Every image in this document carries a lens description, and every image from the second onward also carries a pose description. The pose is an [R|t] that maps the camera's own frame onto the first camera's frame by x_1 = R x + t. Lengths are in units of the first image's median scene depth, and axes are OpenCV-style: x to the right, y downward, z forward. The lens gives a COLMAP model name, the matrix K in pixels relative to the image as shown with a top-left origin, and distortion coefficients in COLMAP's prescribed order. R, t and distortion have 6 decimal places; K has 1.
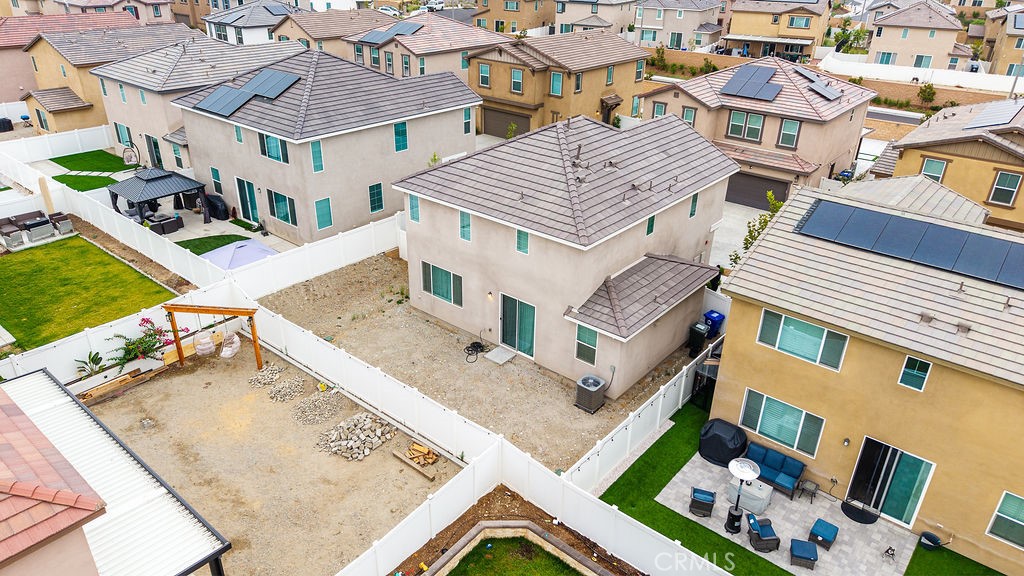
lens RADIAL K [[698.5, 0, 509.7], [0, 698.5, 289.2], [0, 0, 1]] dist [-0.022987, -0.001820]
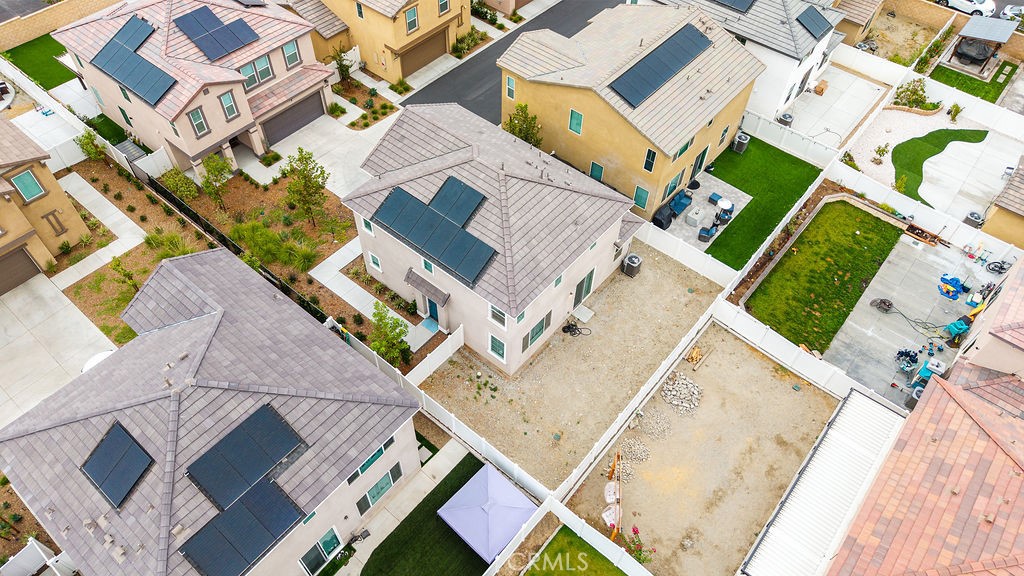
lens RADIAL K [[698.5, 0, 509.7], [0, 698.5, 289.2], [0, 0, 1]] dist [-0.022987, -0.001820]
pose [[0.000228, -0.789342, 0.613954, -0.875170], [0.428983, 0.554670, 0.712962, -1.037517], [-0.903313, 0.263214, 0.338740, 0.693447]]
